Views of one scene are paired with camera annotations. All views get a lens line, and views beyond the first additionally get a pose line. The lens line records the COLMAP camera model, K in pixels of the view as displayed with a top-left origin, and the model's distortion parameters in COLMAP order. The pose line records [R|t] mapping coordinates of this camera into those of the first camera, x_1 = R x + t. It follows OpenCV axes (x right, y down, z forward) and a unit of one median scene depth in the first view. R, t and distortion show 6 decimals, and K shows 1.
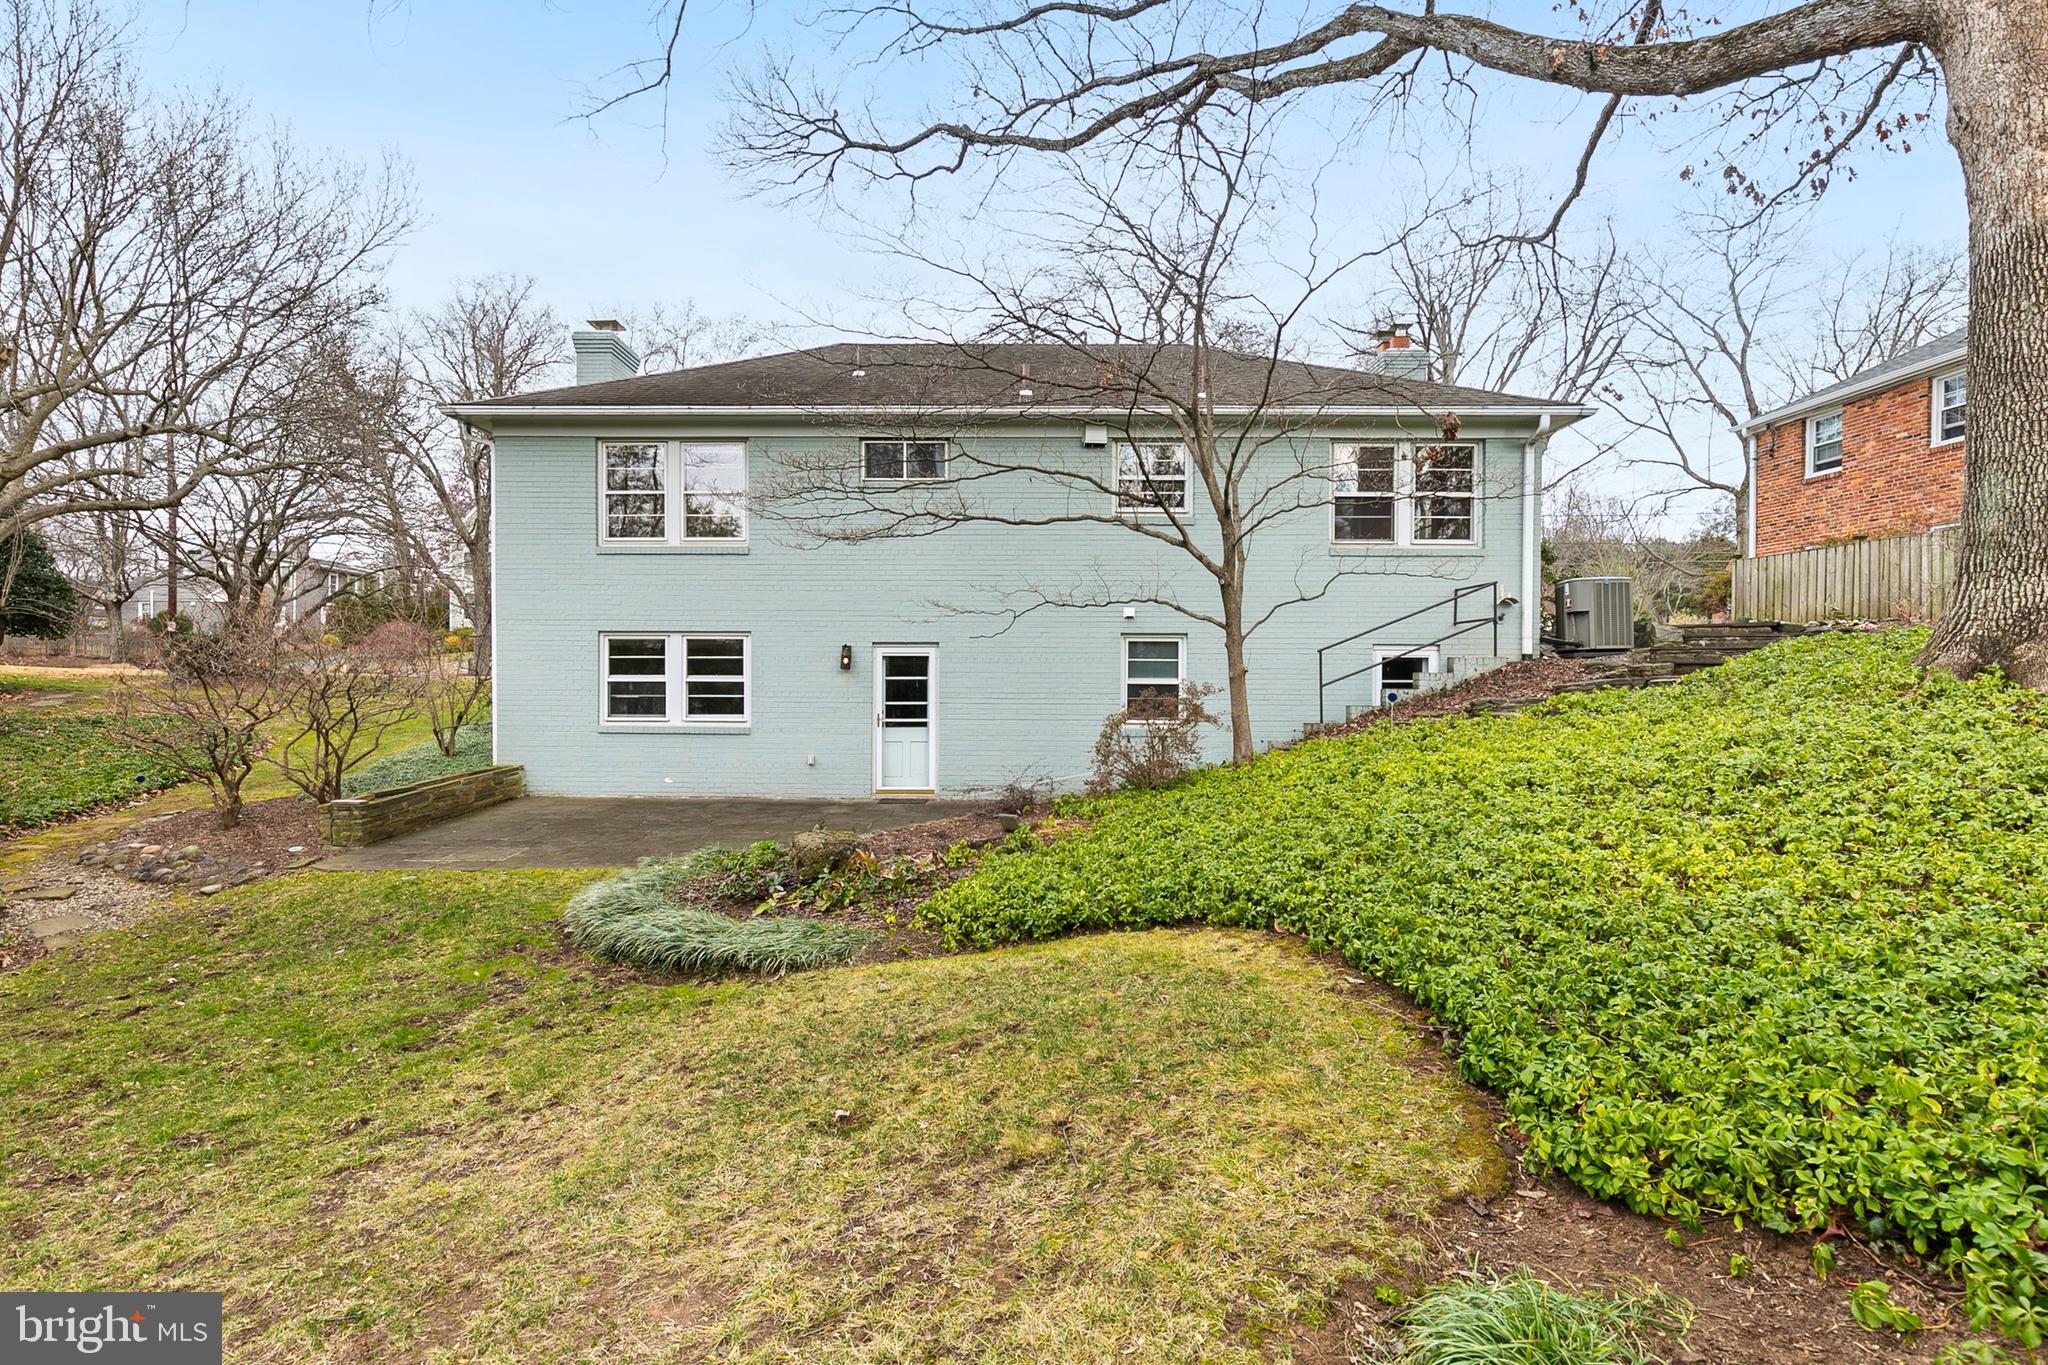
lens RADIAL K [[1038.8, 0, 1024.0], [0, 1038.8, 682.5], [0, 0, 1]] dist [-0.002230, 0.000099]
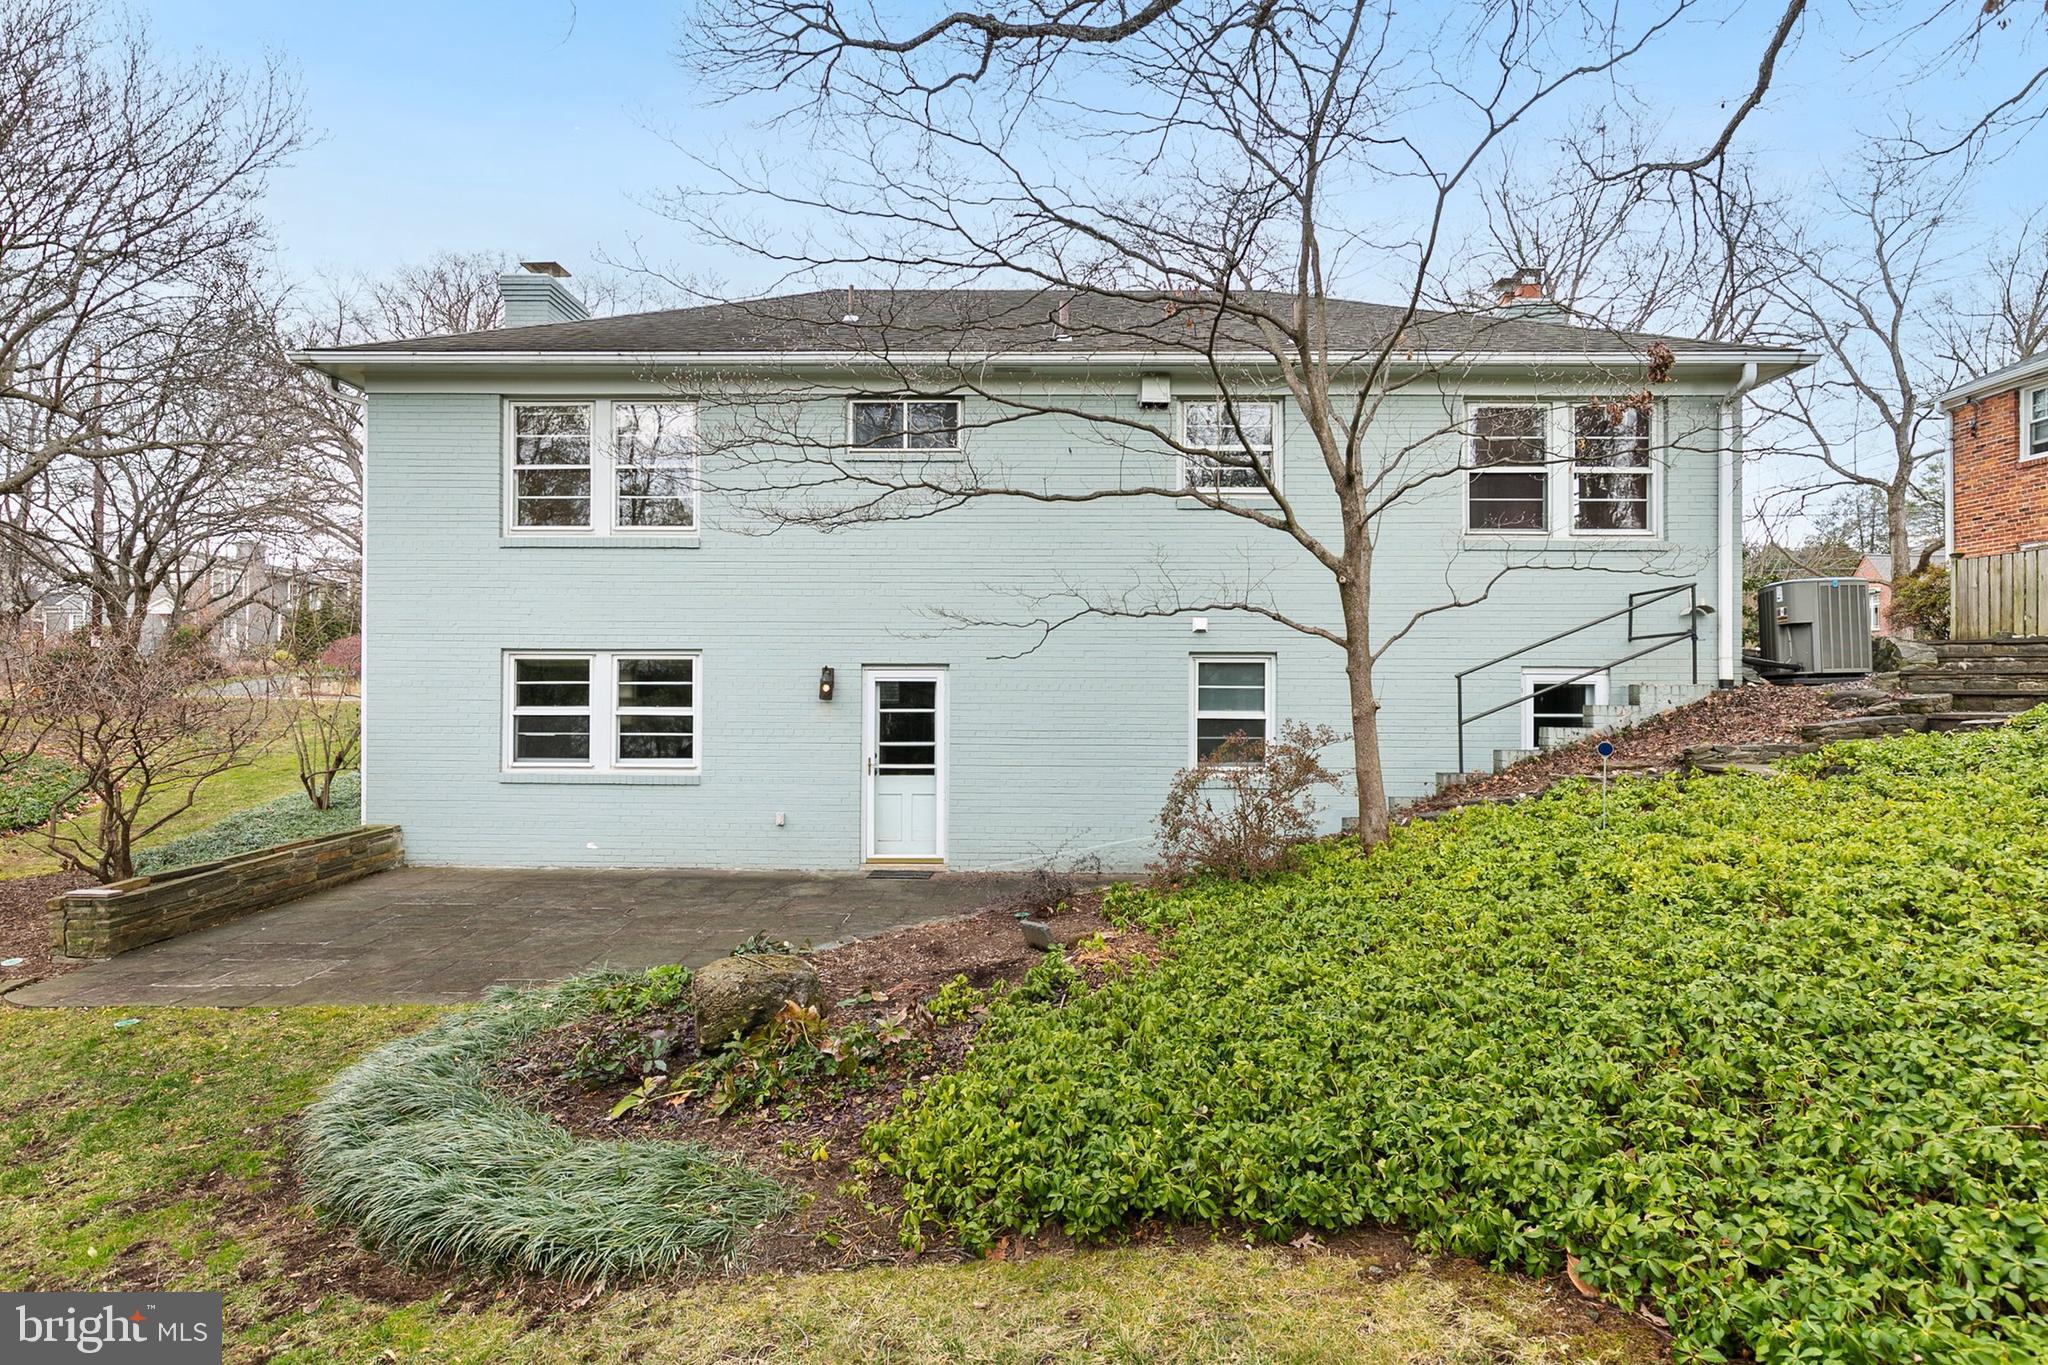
lens RADIAL K [[1140.3, 0, 1069.3], [0, 1140.3, 702.5], [0, 0, 1]] dist [0.002291, 0.000240]
pose [[0.999997, 0.000314, 0.002263, 0.003851], [-0.000311, 0.999999, -0.001214, -0.009494], [-0.002263, 0.001213, 0.999997, 0.168023]]
